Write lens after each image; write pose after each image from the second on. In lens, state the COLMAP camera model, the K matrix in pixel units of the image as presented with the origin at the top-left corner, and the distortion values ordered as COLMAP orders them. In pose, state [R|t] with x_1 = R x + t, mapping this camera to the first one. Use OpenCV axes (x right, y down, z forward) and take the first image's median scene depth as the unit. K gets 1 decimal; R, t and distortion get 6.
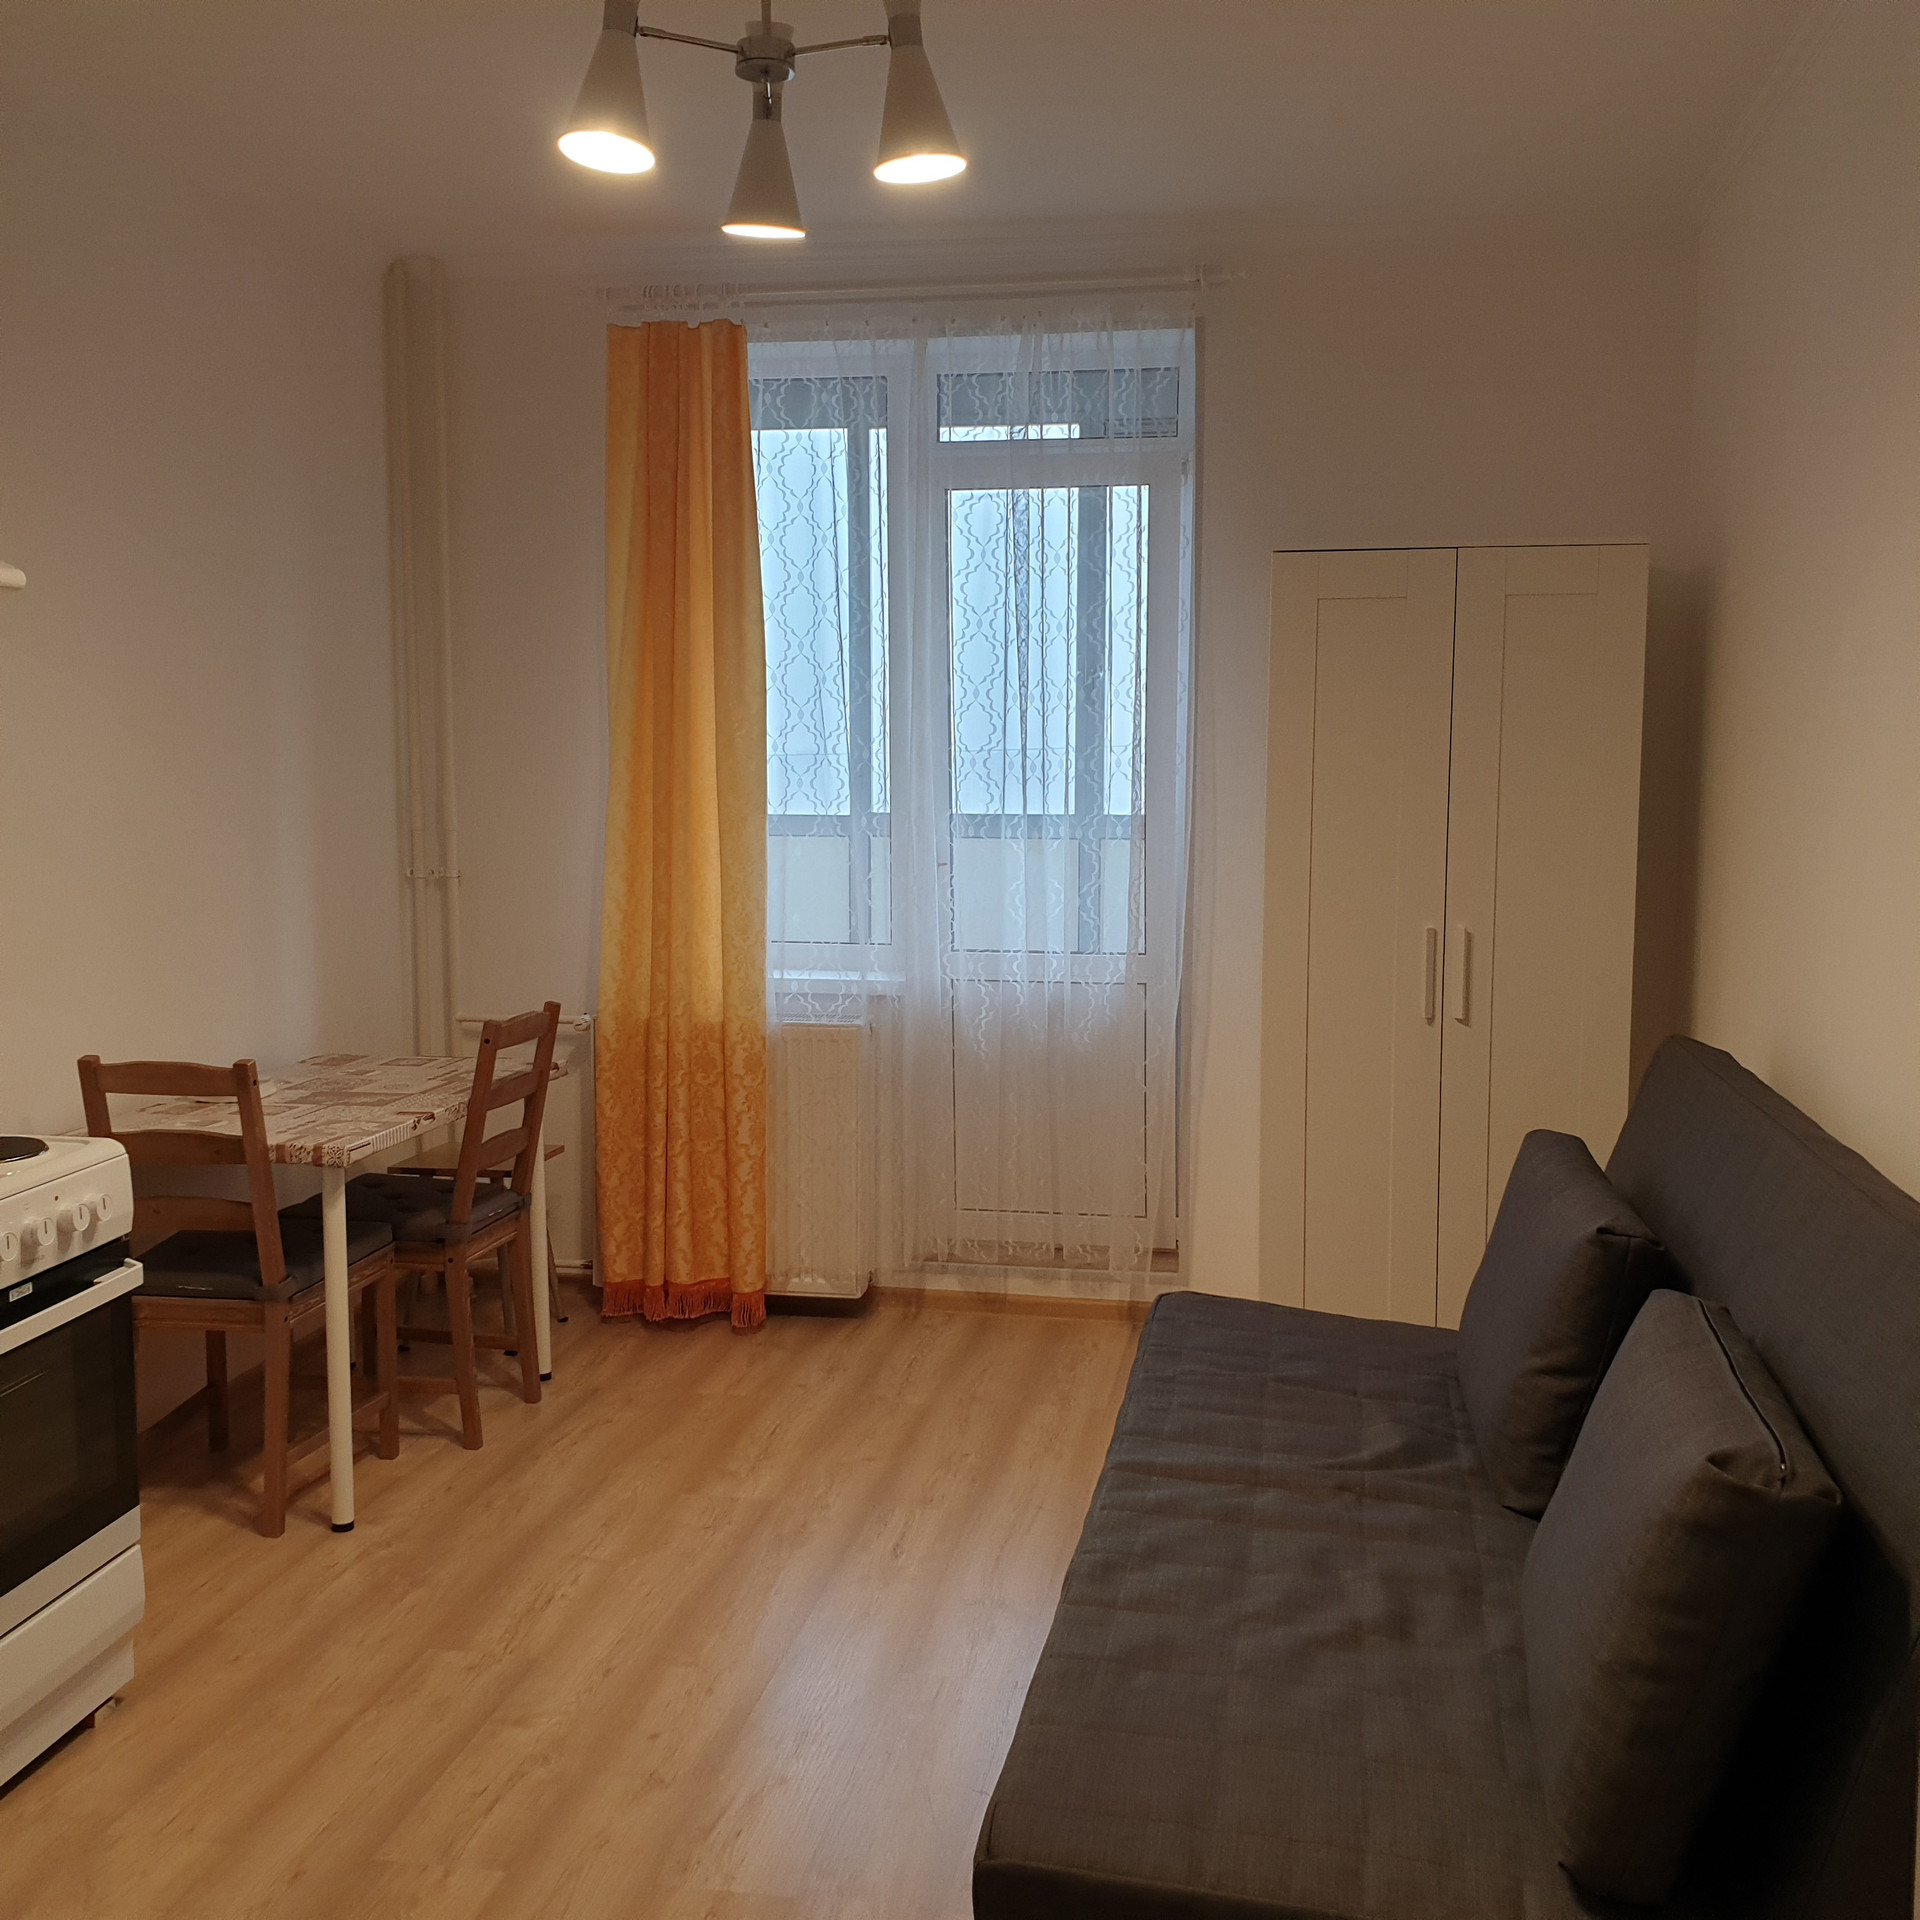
lens RADIAL K [[2033.8, 0, 1027.9], [0, 2033.8, 931.0], [0, 0, 1]] dist [0.054190, -0.031435]
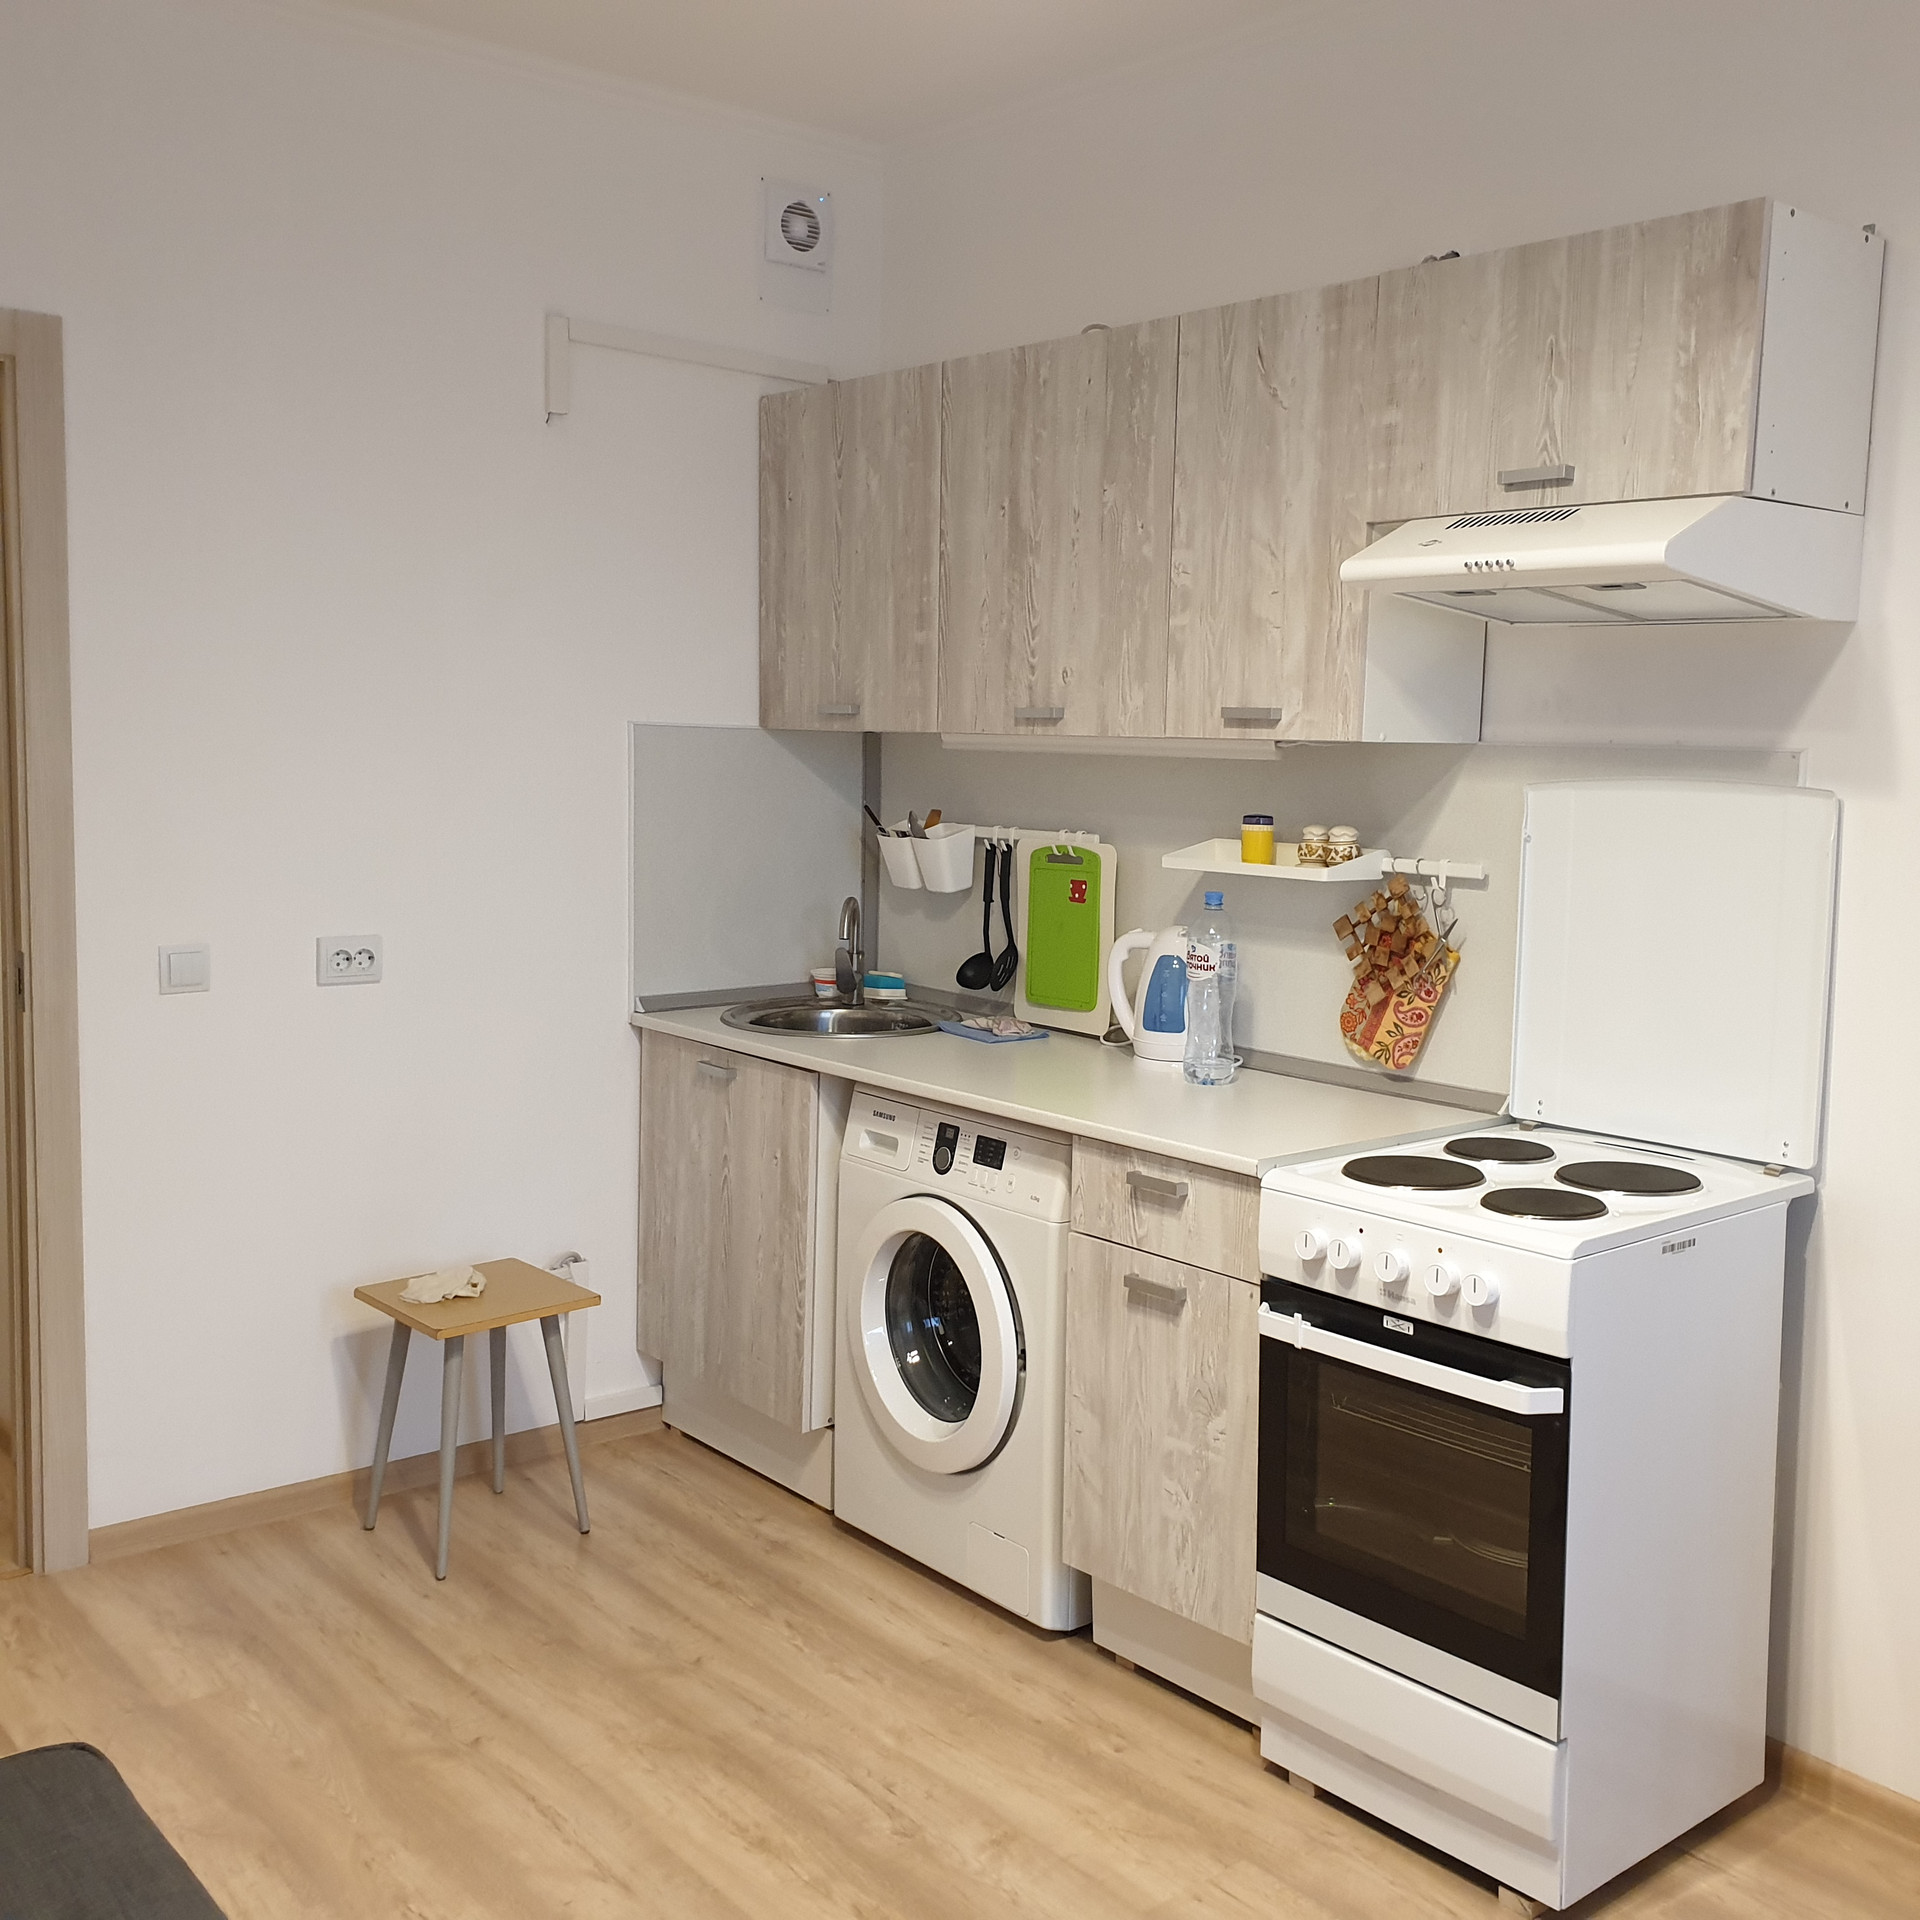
lens RADIAL K [[1942.1, 0, 960.4], [0, 1942.1, 943.5], [0, 0, 1]] dist [0.210762, -0.499273]
pose [[-0.658537, 0.064211, -0.749804, 0.199862], [-0.098113, 0.980523, 0.170140, -0.084244], [0.746125, 0.185609, -0.639411, 0.912478]]
